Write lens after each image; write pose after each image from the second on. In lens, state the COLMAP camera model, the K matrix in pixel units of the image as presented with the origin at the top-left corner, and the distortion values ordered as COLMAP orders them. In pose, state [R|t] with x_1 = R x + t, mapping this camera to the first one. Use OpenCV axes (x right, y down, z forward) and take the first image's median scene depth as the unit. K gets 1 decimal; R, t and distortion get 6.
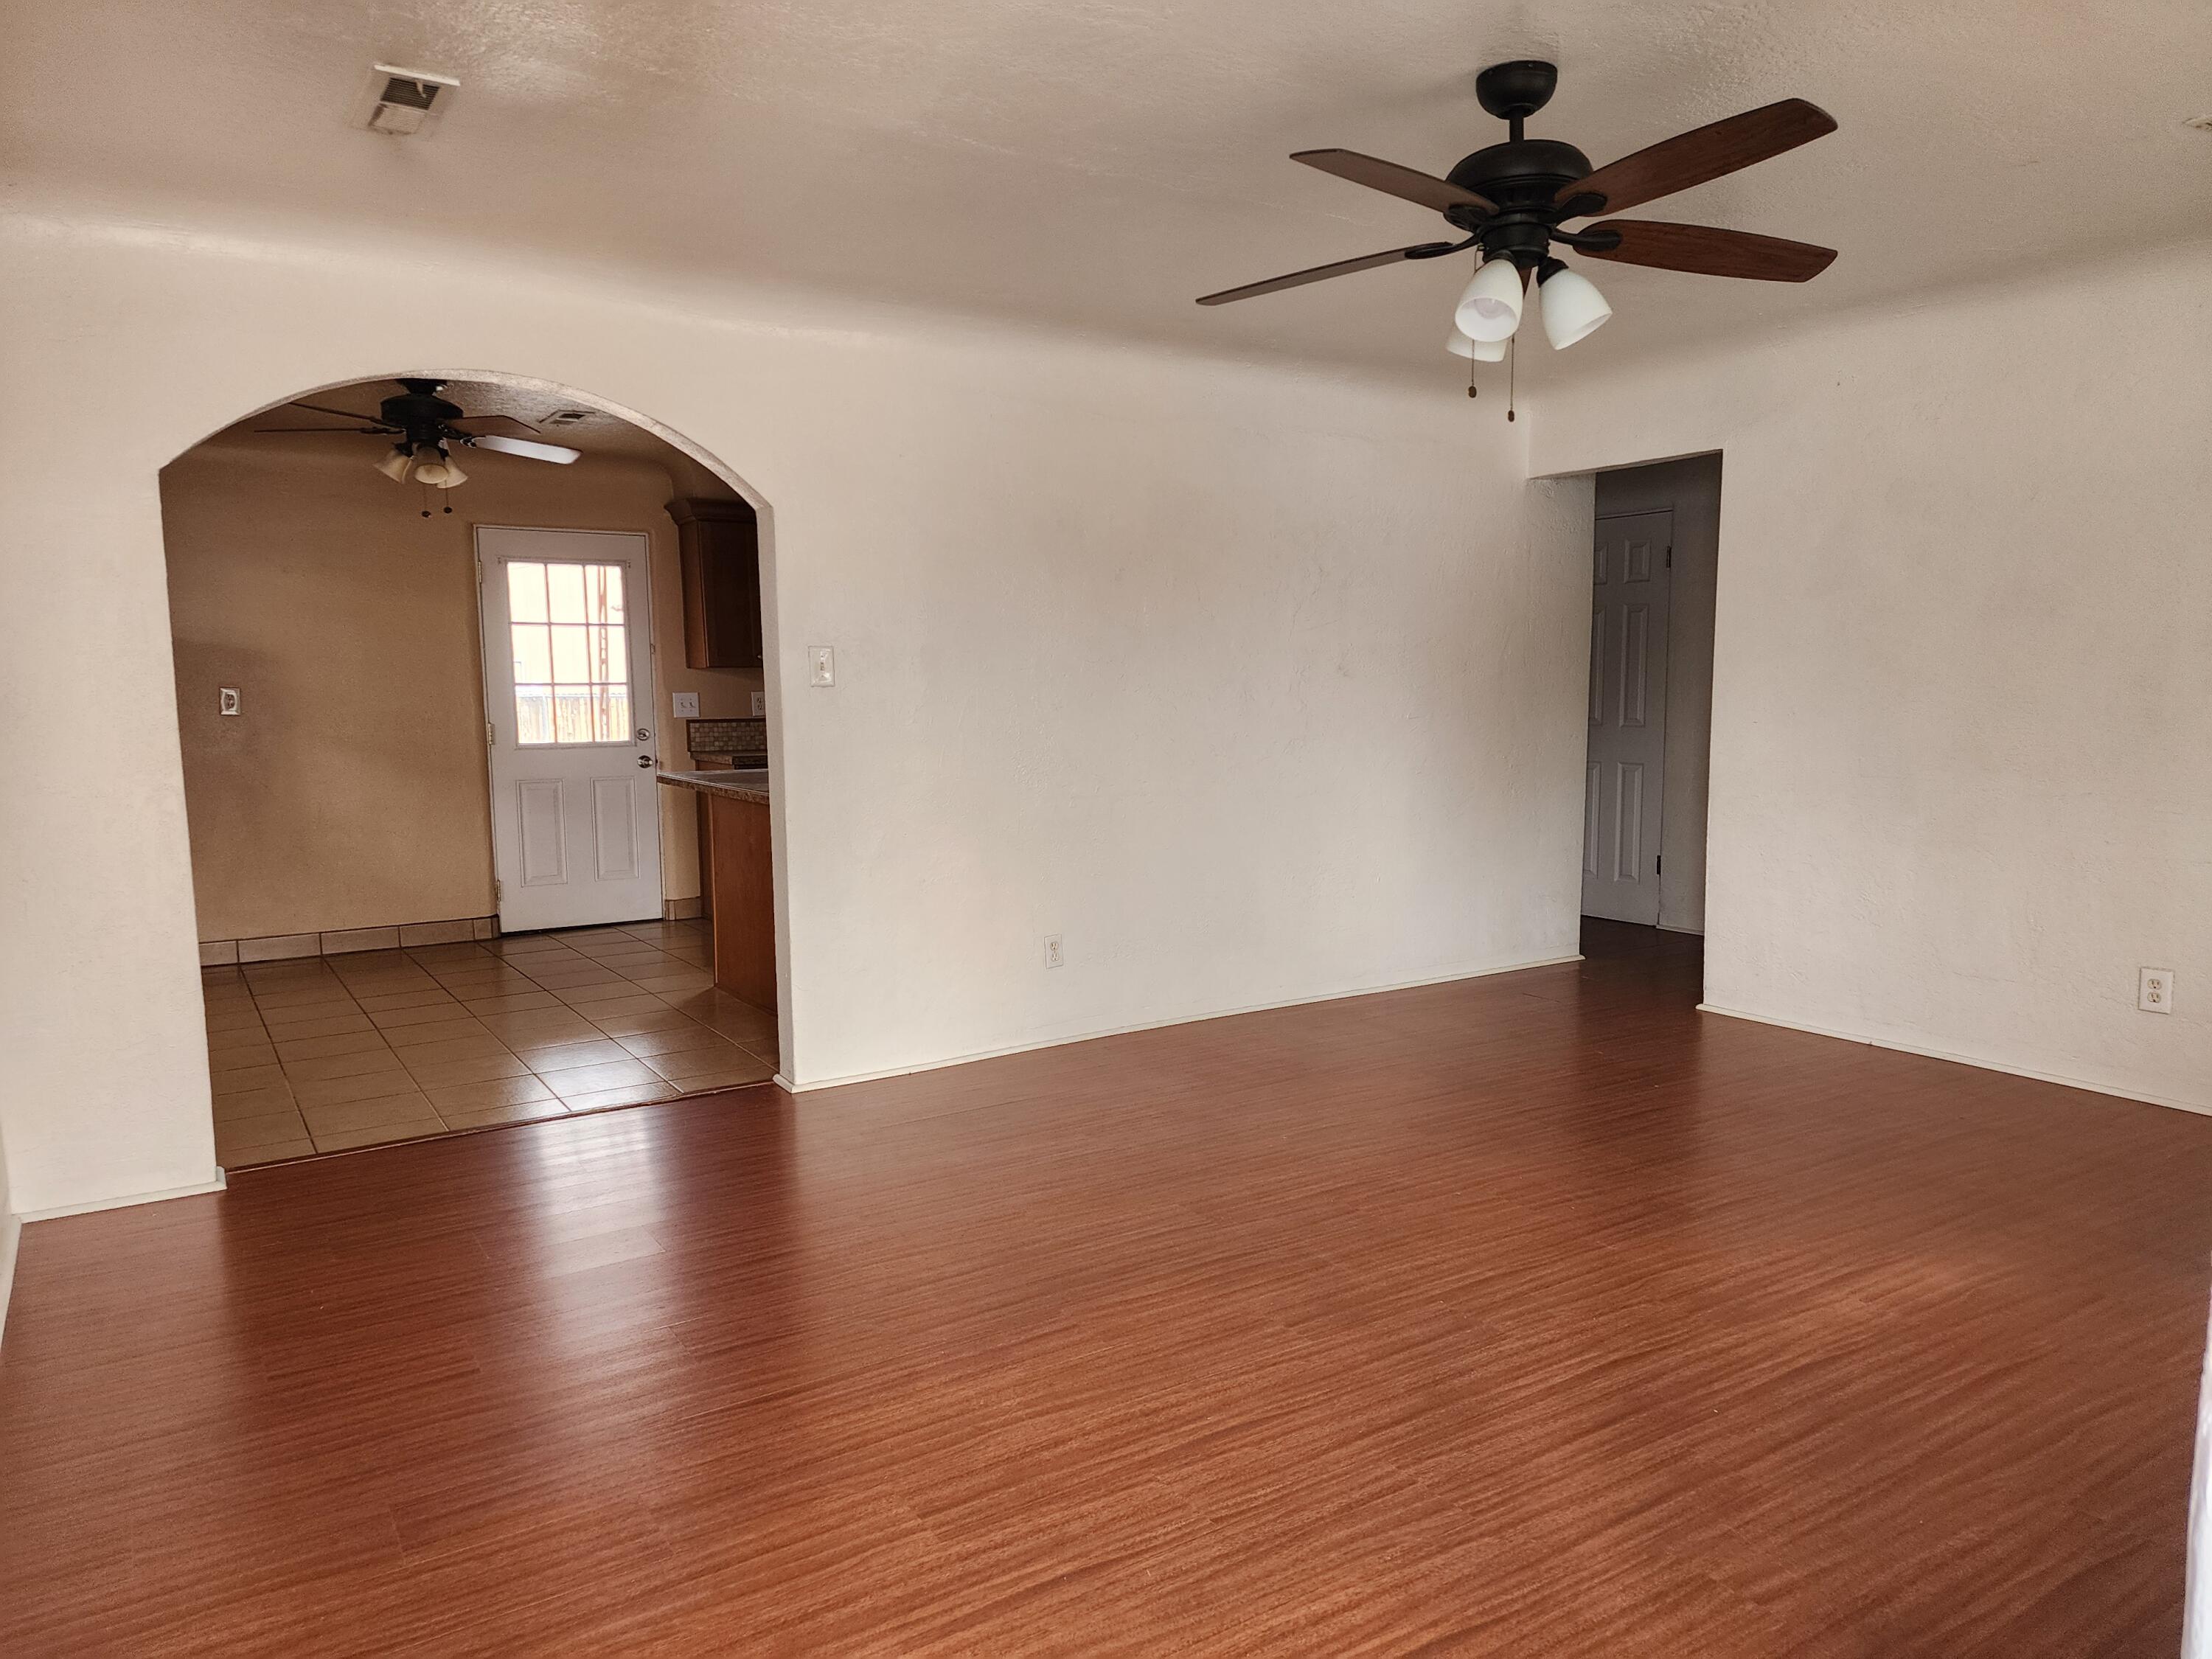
lens RADIAL K [[1484.5, 0, 1103.7], [0, 1484.5, 843.2], [0, 0, 1]] dist [0.061408, -0.050791]
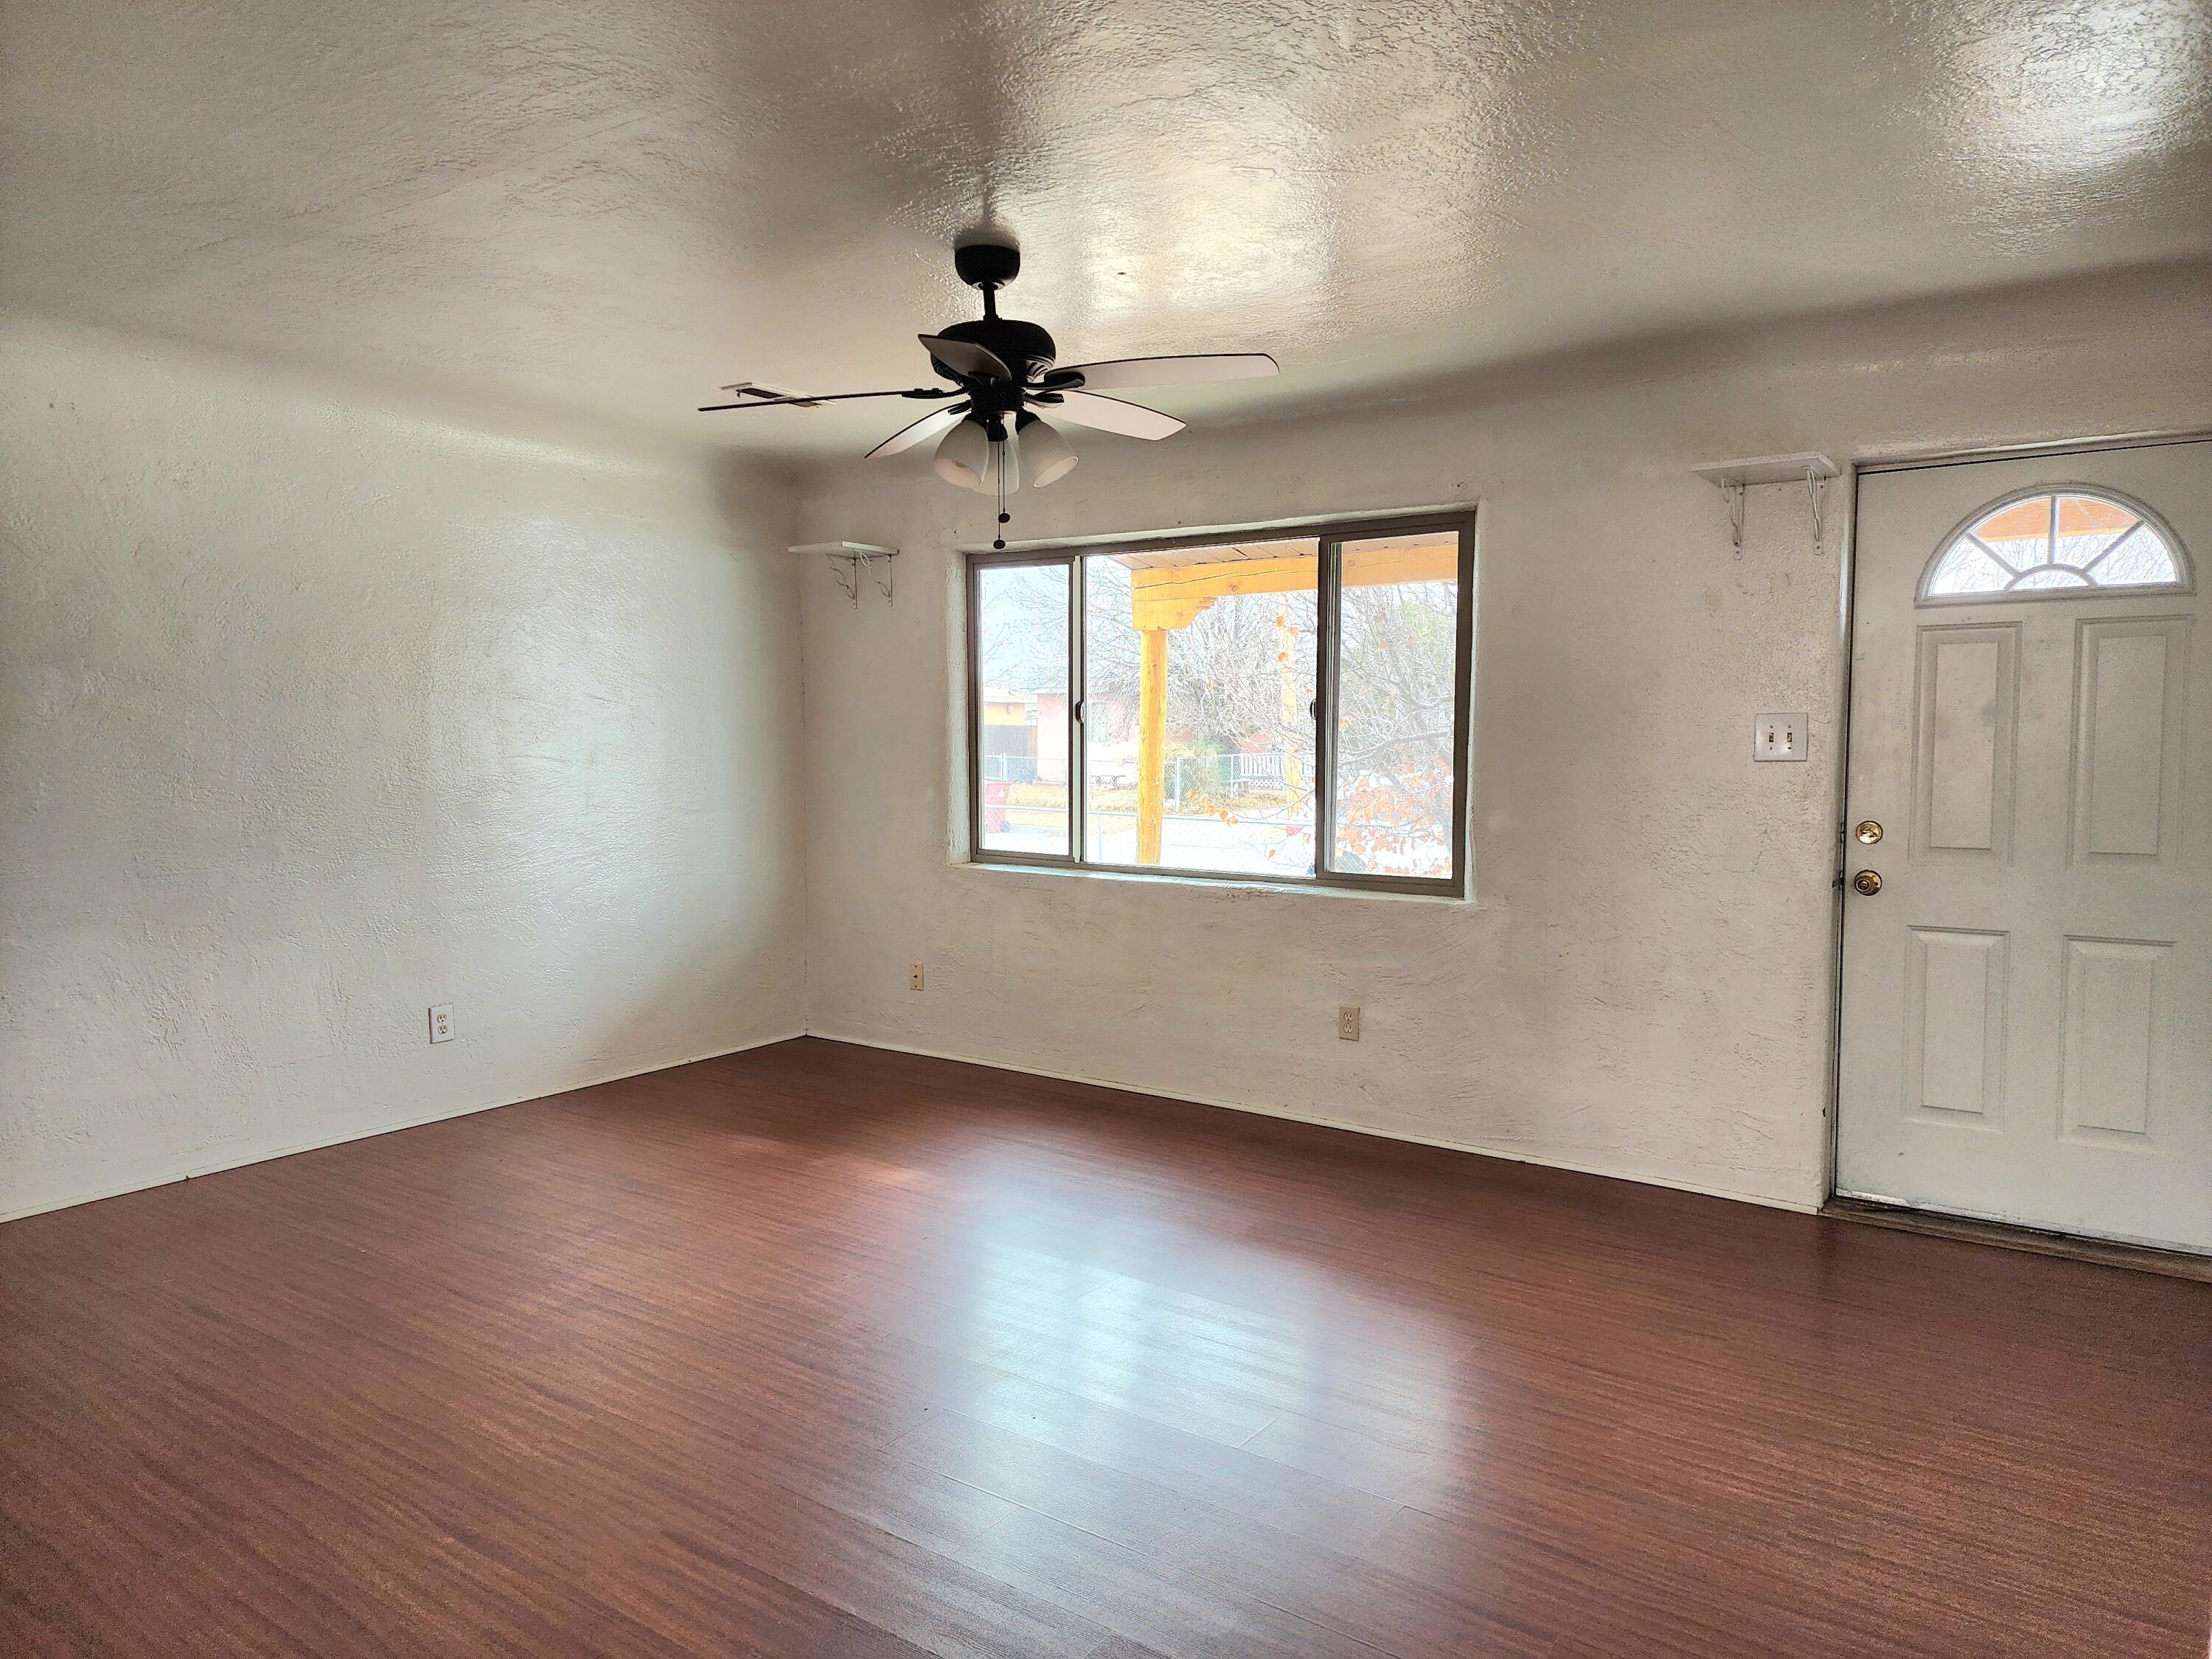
lens RADIAL K [[1484.5, 0, 1098.1], [0, 1484.5, 830.4], [0, 0, 1]] dist [0.061408, -0.050791]
pose [[-0.371082, -0.061554, 0.926558, -0.825914], [0.115378, 0.987012, 0.111779, -0.178492], [-0.921404, 0.148383, -0.359161, 1.337275]]
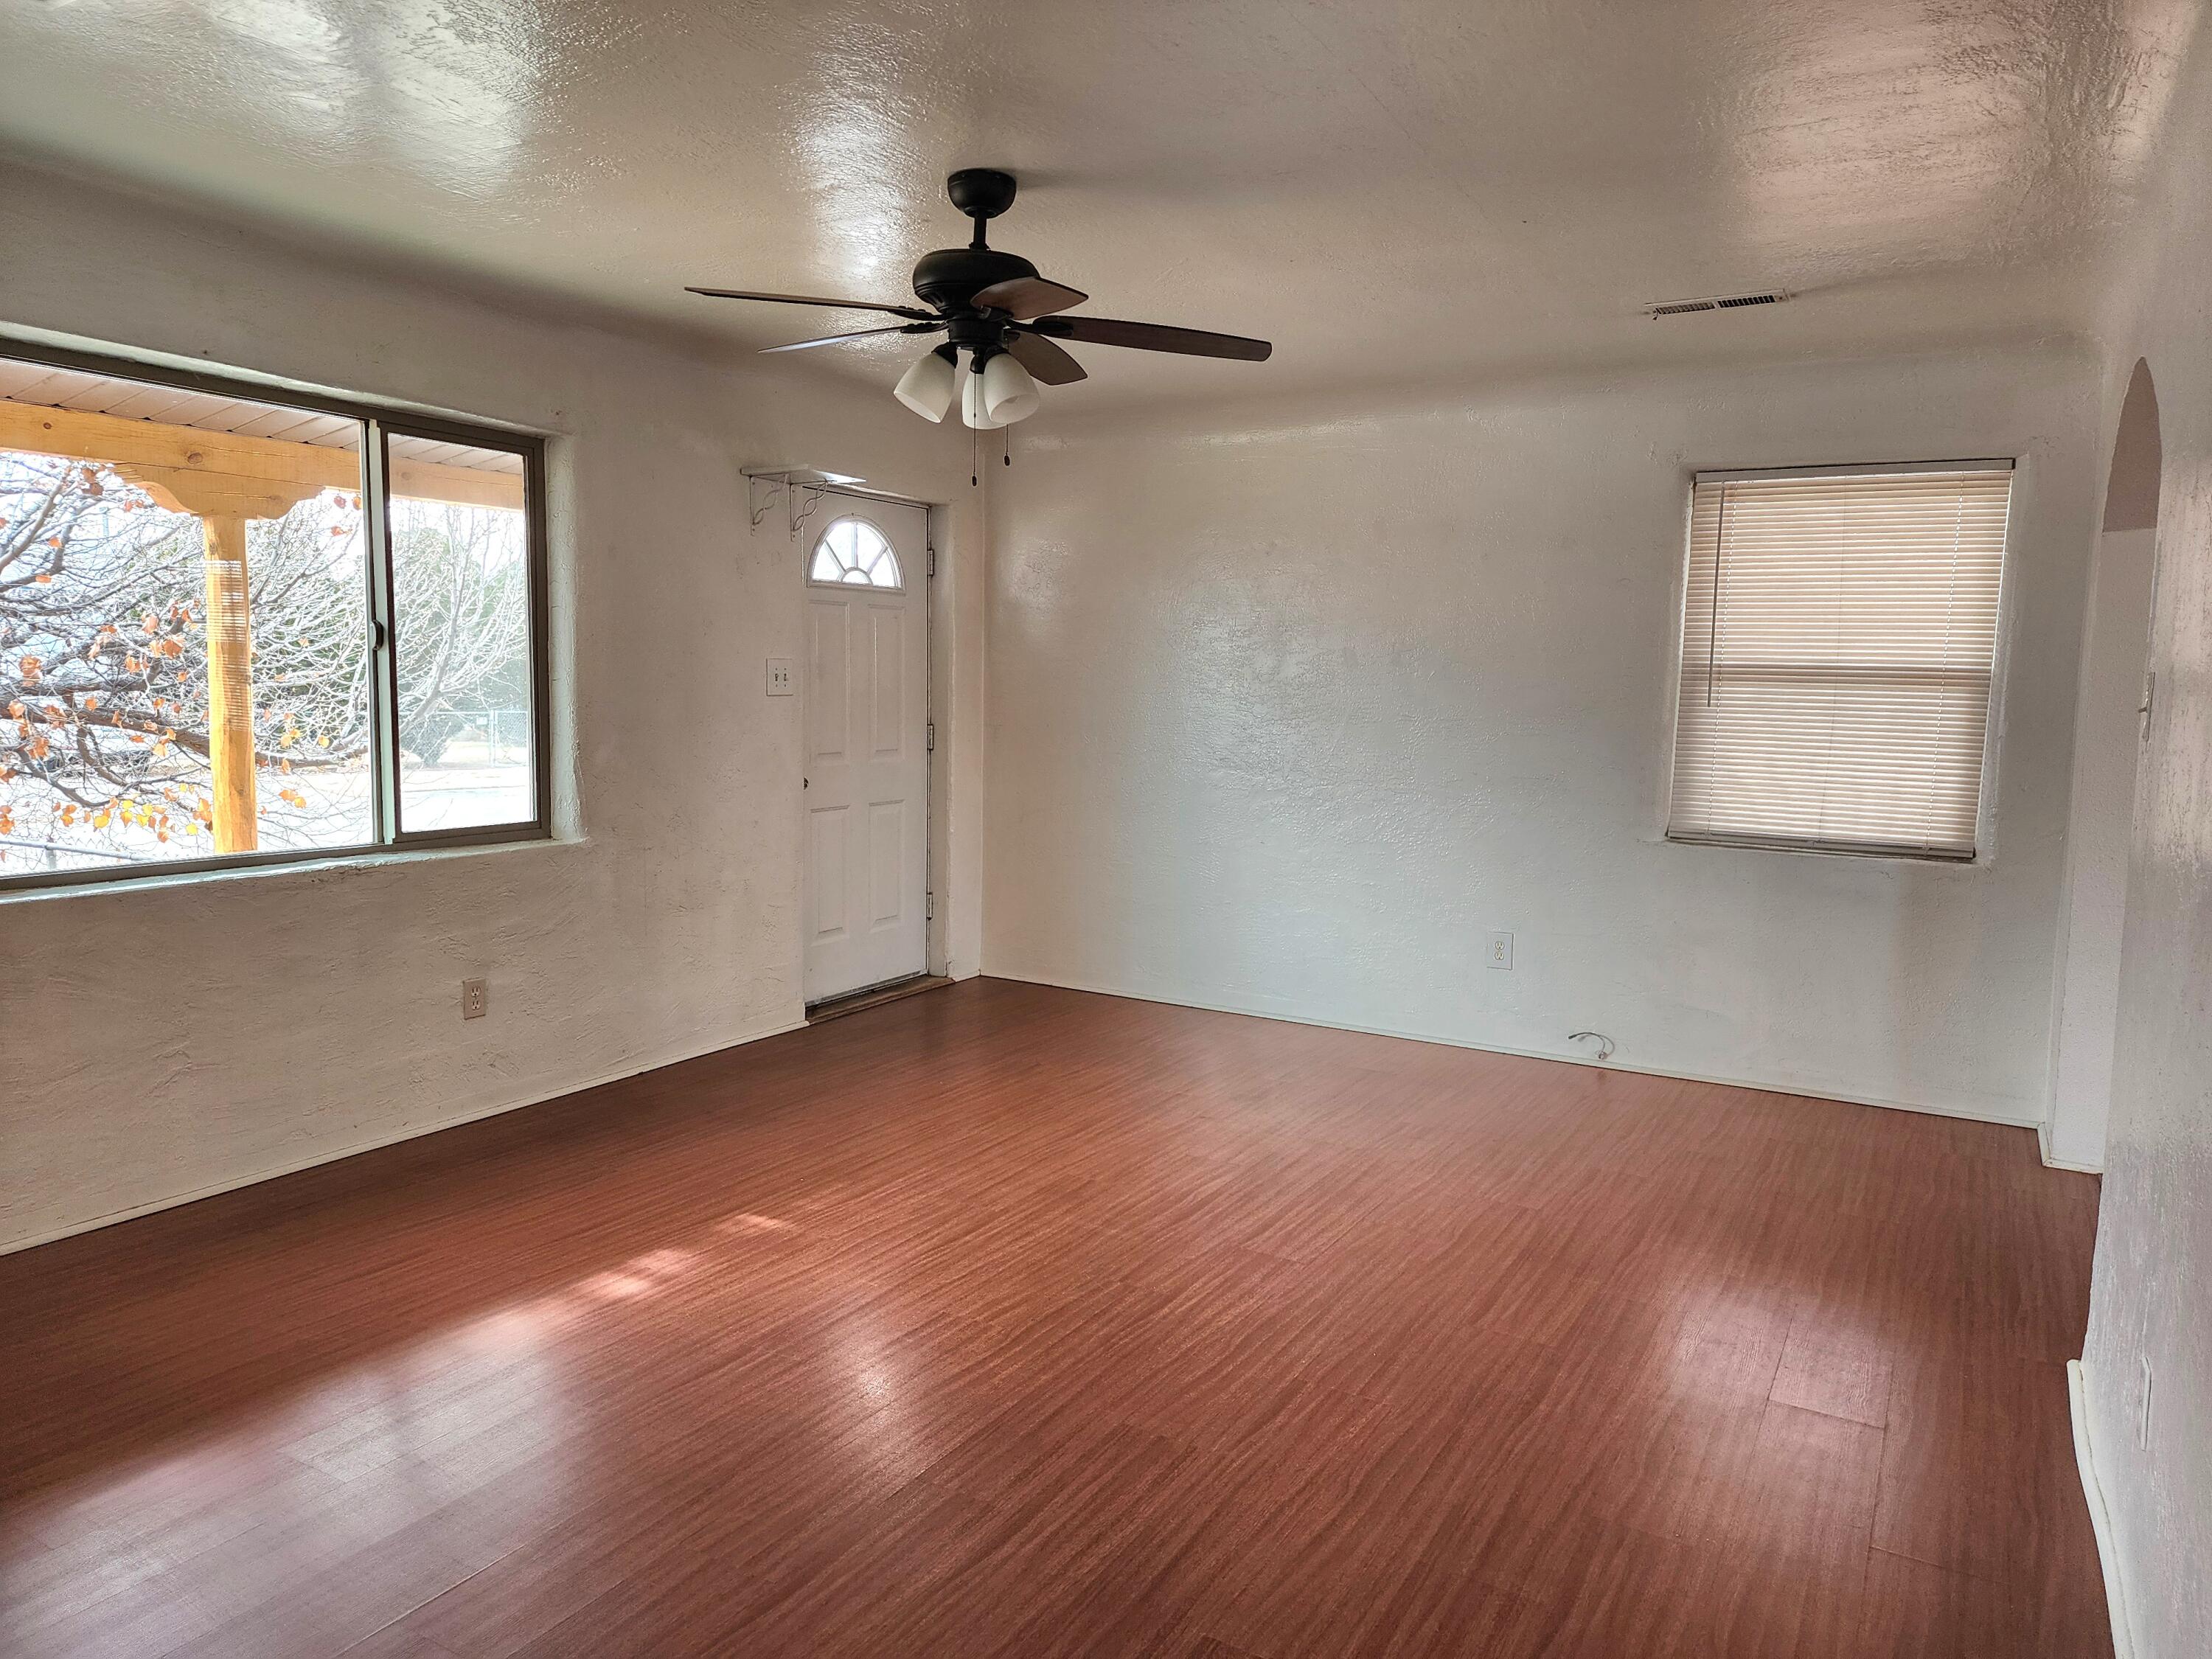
lens RADIAL K [[1484.5, 0, 1103.6], [0, 1484.5, 829.1], [0, 0, 1]] dist [0.061408, -0.050791]
pose [[-0.888710, 0.031877, -0.457359, 0.693787], [-0.072117, 0.975441, 0.208119, -0.259697], [0.452762, 0.217941, -0.864586, 2.019969]]
